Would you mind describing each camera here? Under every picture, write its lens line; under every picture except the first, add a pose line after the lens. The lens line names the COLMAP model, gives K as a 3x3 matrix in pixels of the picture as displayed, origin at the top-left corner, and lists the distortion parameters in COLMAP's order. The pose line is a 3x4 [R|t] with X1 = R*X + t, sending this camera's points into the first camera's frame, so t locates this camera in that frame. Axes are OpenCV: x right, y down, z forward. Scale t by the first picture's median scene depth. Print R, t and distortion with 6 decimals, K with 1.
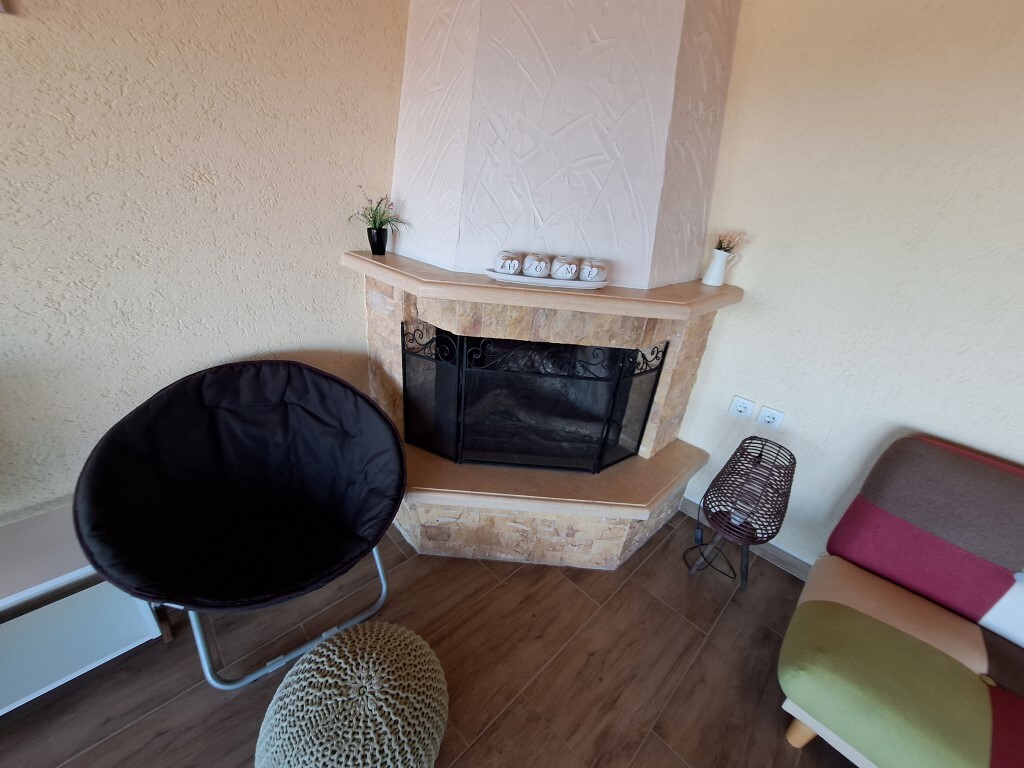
lens RADIAL K [[402.9, 0, 507.2], [0, 402.9, 390.1], [0, 0, 1]] dist [-0.013969, 0.000002]
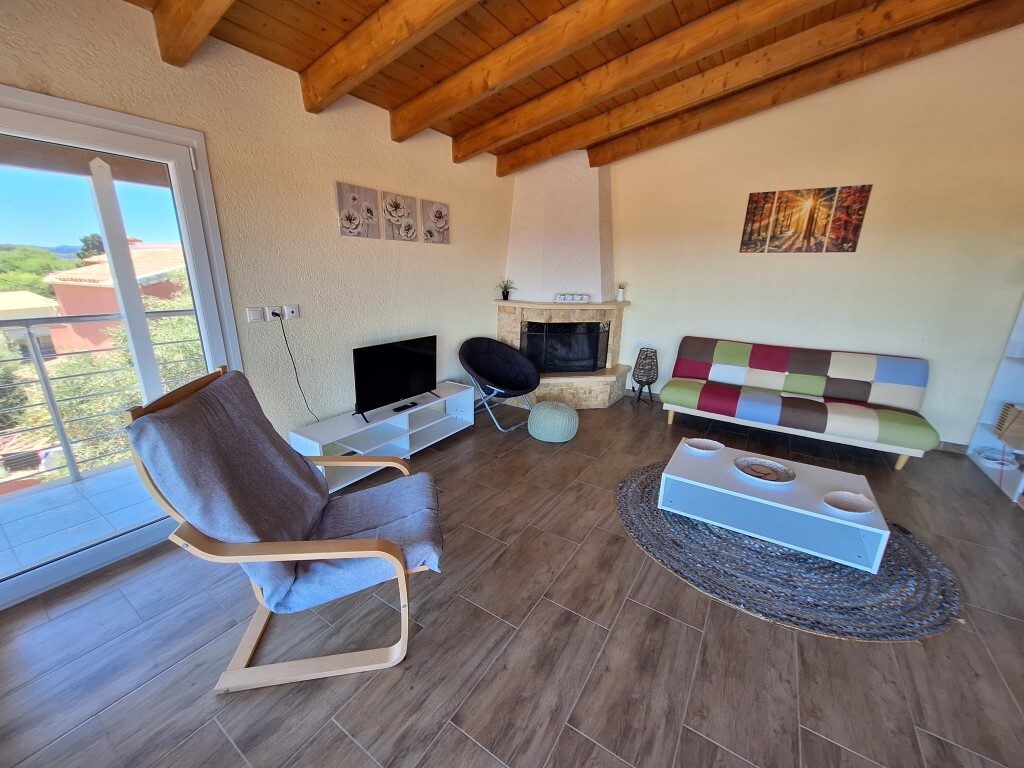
lens RADIAL K [[411.5, 0, 512.0], [0, 411.5, 384.0], [0, 0, 1]] dist [0.000699, 0.000030]
pose [[0.969837, -0.114377, 0.215256, -0.970916], [0.152234, 0.973891, -0.168410, 0.713373], [-0.190374, 0.196100, 0.961927, -1.621676]]
